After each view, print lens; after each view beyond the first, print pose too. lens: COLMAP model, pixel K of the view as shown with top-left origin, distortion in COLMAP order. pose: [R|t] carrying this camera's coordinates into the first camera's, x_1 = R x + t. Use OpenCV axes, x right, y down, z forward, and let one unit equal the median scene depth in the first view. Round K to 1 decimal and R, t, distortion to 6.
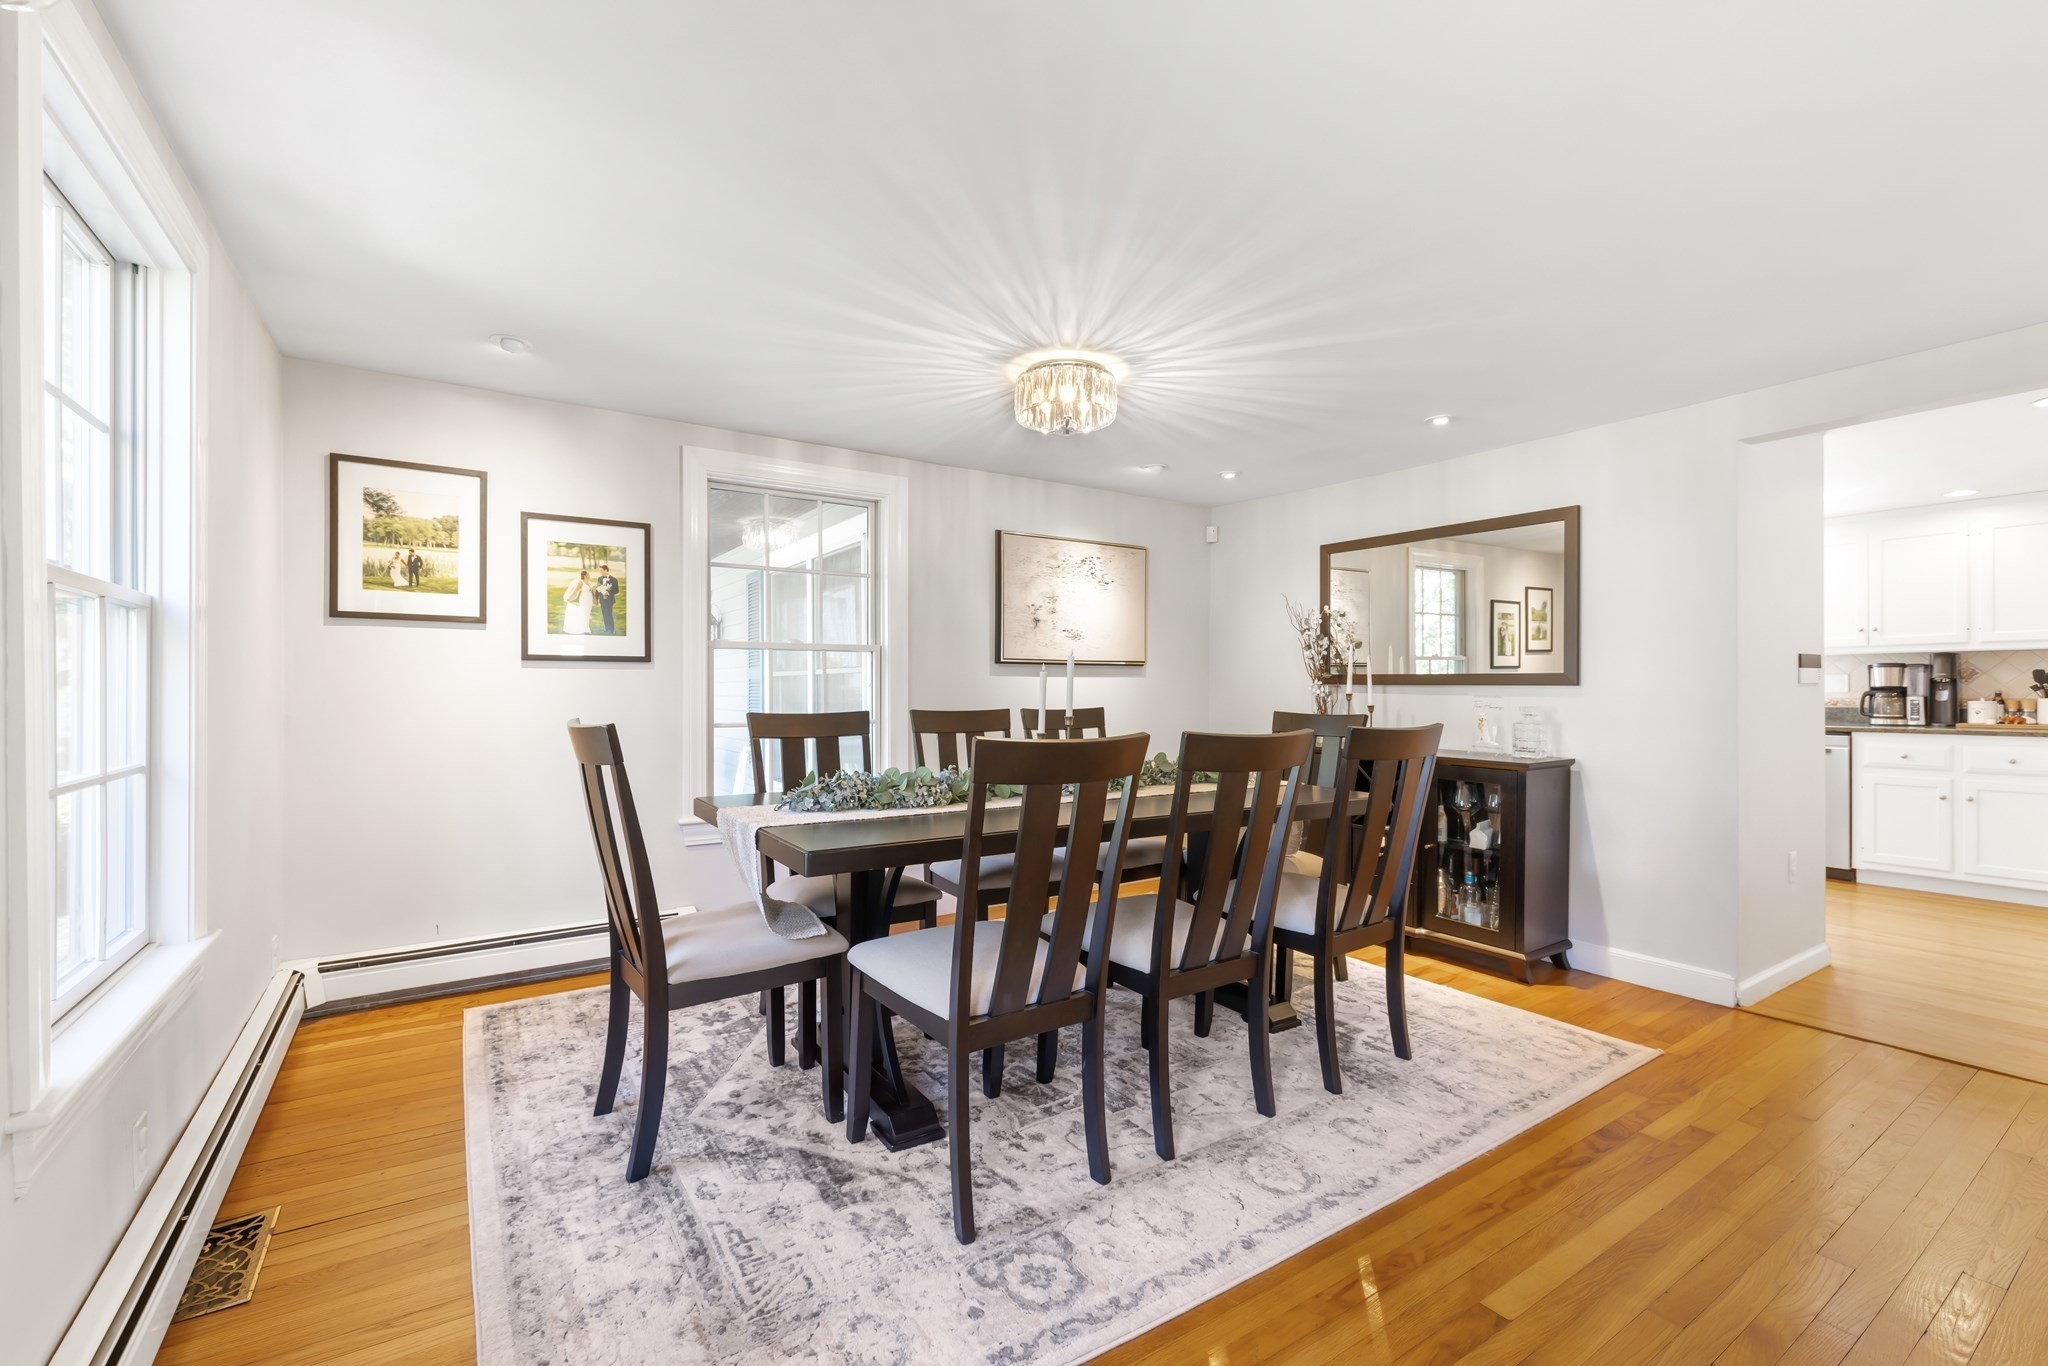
lens RADIAL K [[866.6, 0, 1021.6], [0, 866.6, 684.7], [0, 0, 1]] dist [-0.002122, 0.000603]
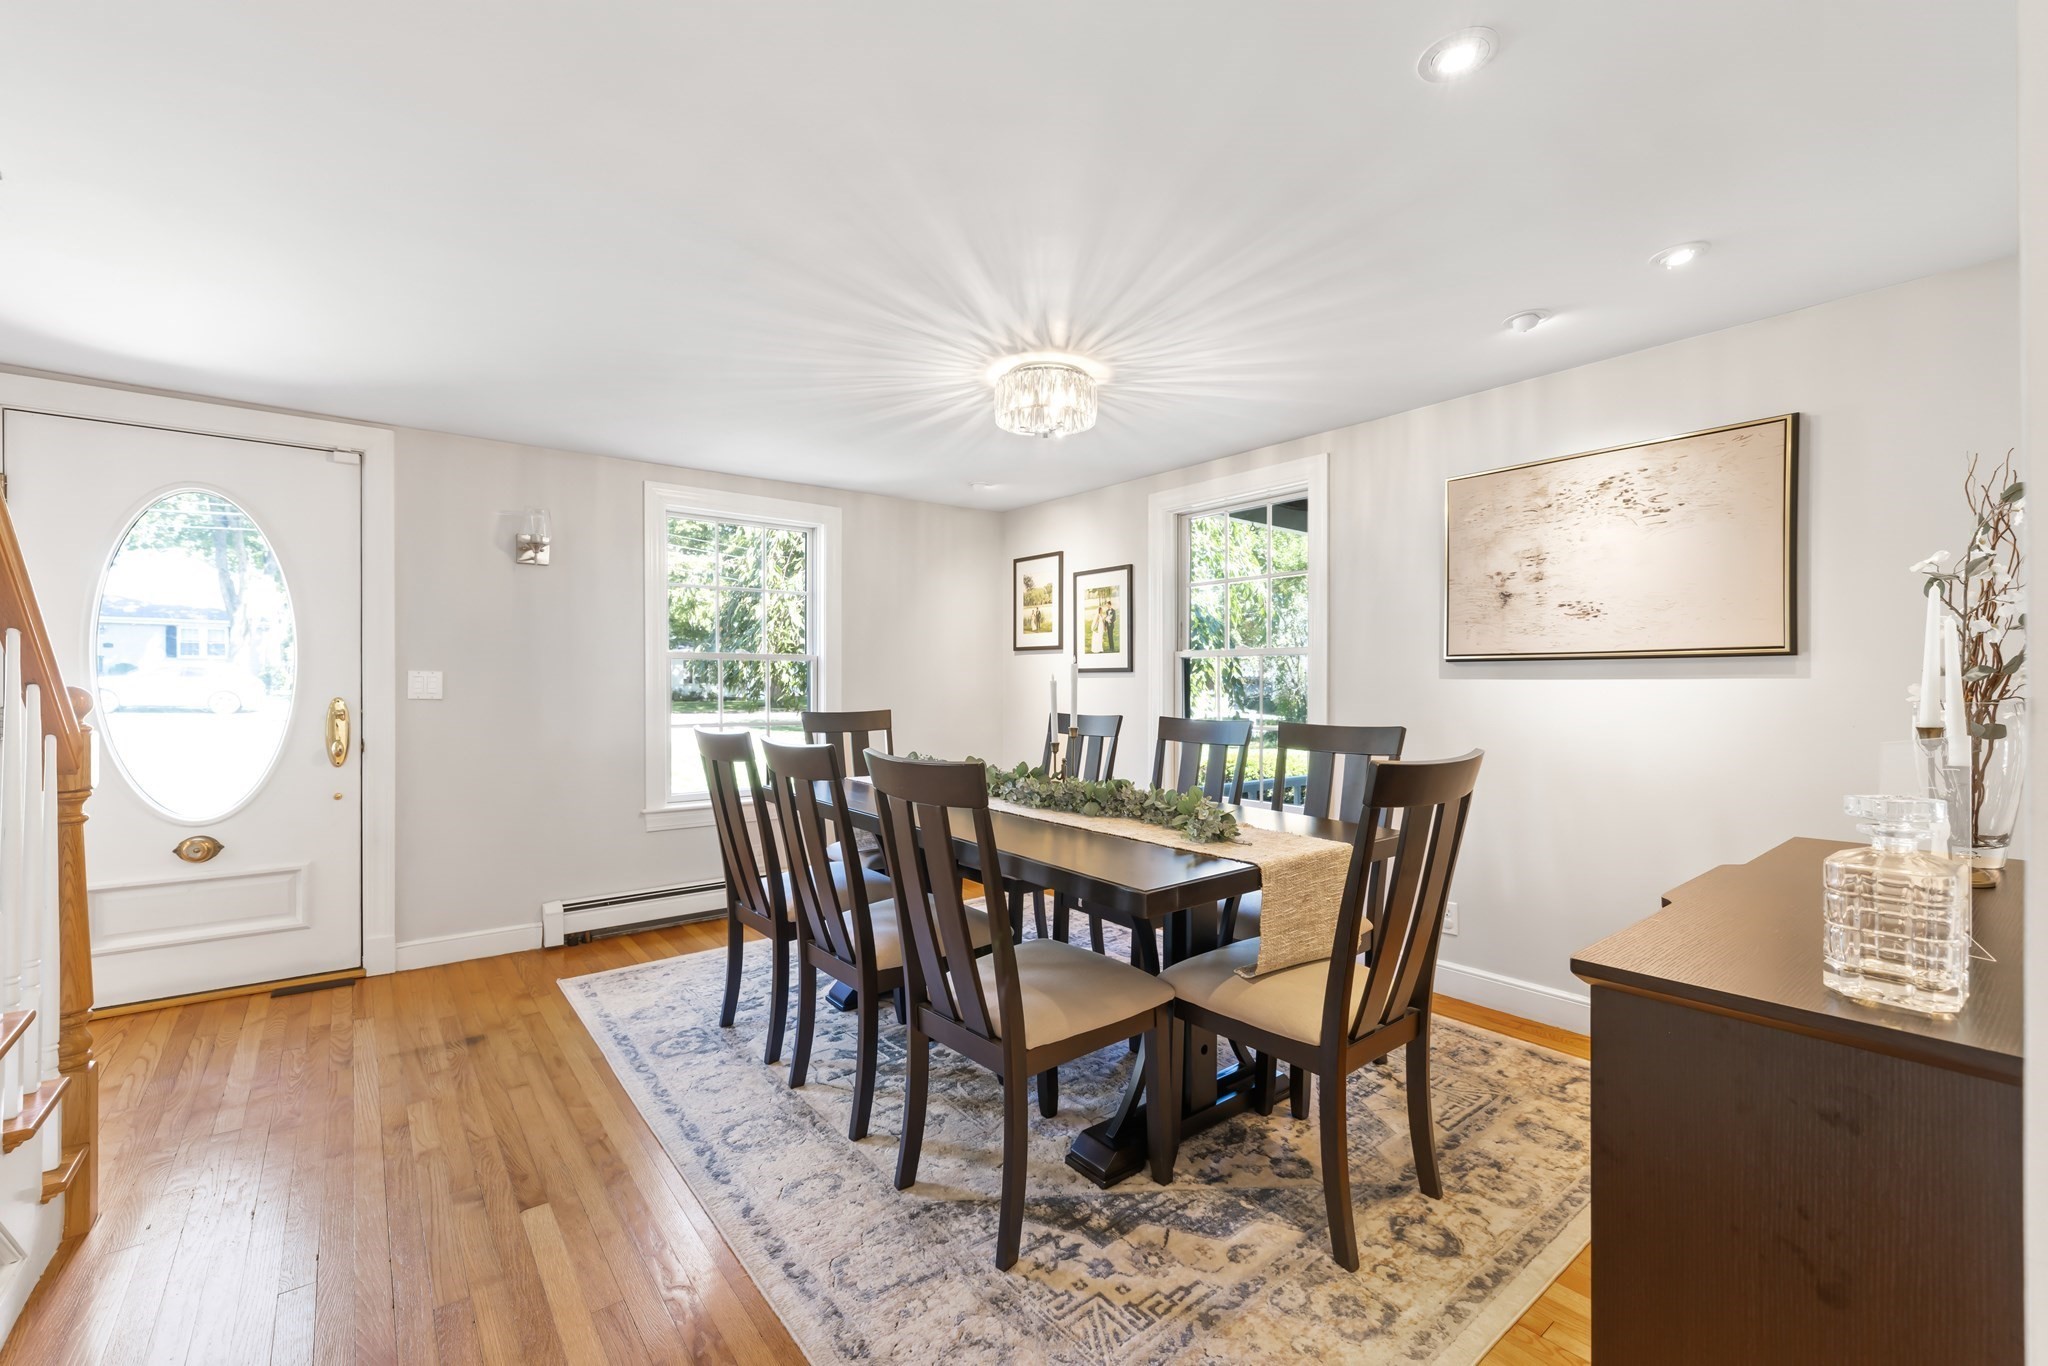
lens RADIAL K [[866.6, 0, 1011.7], [0, 866.6, 686.6], [0, 0, 1]] dist [-0.002122, 0.000603]
pose [[0.073414, 0.004836, -0.997290, 0.881974], [0.004230, 0.999978, 0.005161, -0.012495], [0.997293, -0.004597, 0.073392, 0.767834]]
